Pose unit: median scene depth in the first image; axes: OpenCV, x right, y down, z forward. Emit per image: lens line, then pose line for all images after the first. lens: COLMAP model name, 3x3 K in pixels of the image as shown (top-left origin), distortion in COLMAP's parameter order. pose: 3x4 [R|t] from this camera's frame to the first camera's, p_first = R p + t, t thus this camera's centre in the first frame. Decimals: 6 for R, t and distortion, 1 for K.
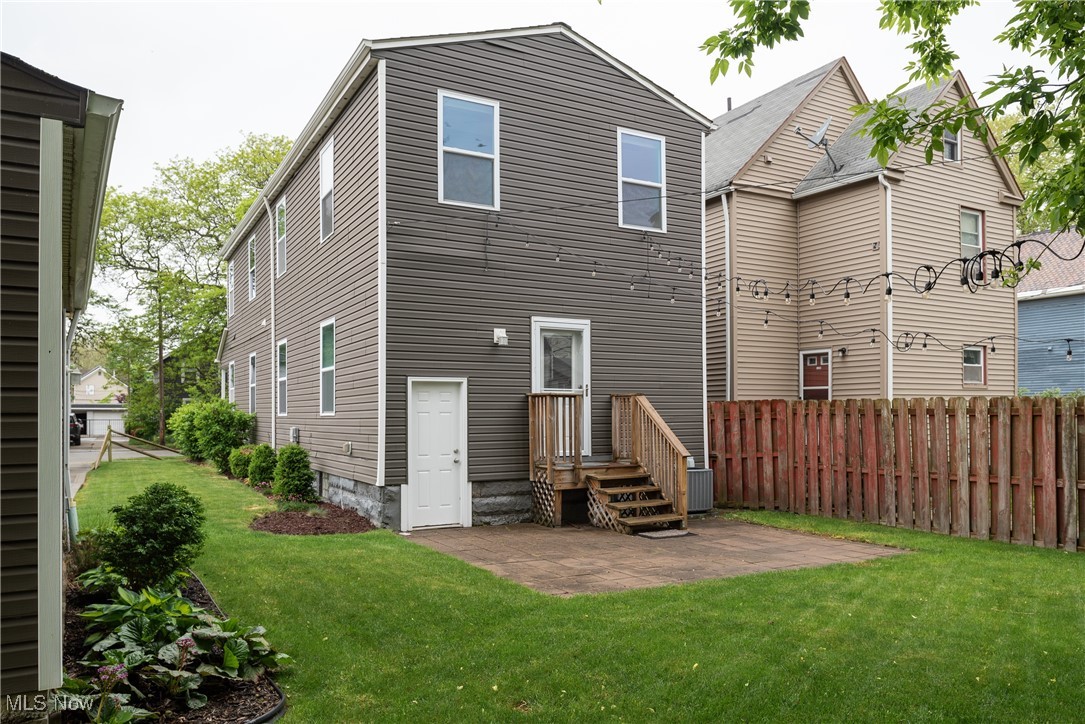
lens RADIAL K [[761.0, 0, 552.2], [0, 761.0, 398.2], [0, 0, 1]] dist [-0.008537, -0.001497]
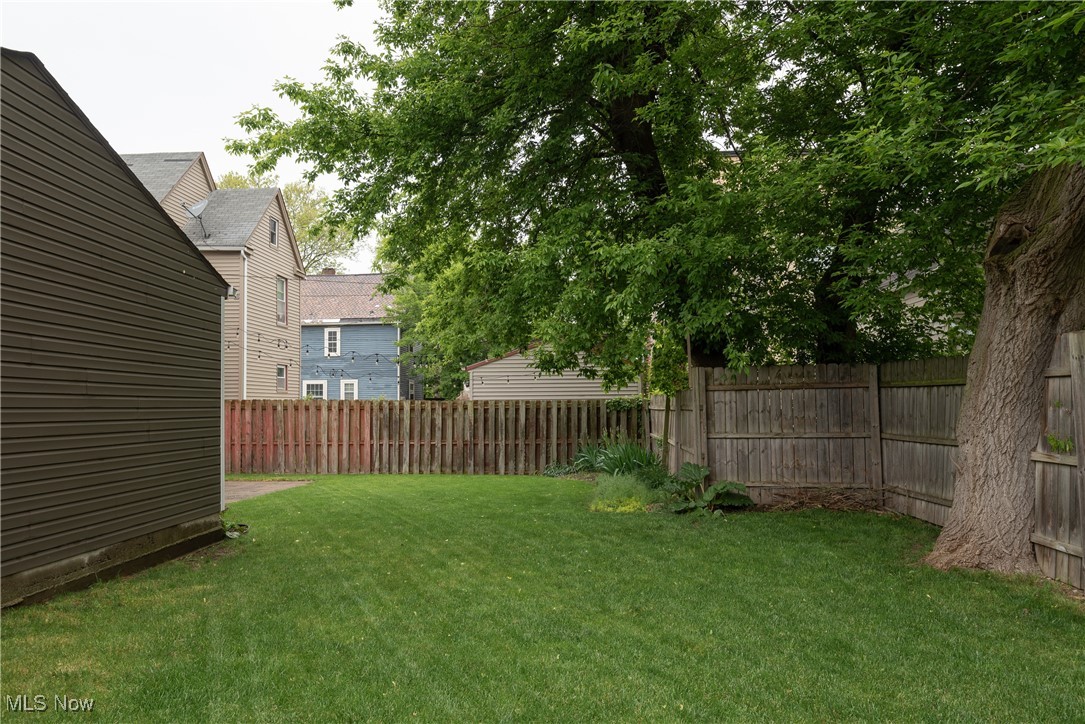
lens RADIAL K [[761.0, 0, 542.4], [0, 761.0, 364.2], [0, 0, 1]] dist [-0.008537, -0.001497]
pose [[0.530762, 0.048864, 0.846111, -0.760025], [-0.013613, 0.998699, -0.049137, -0.003425], [-0.847411, 0.014561, 0.530737, -0.444950]]
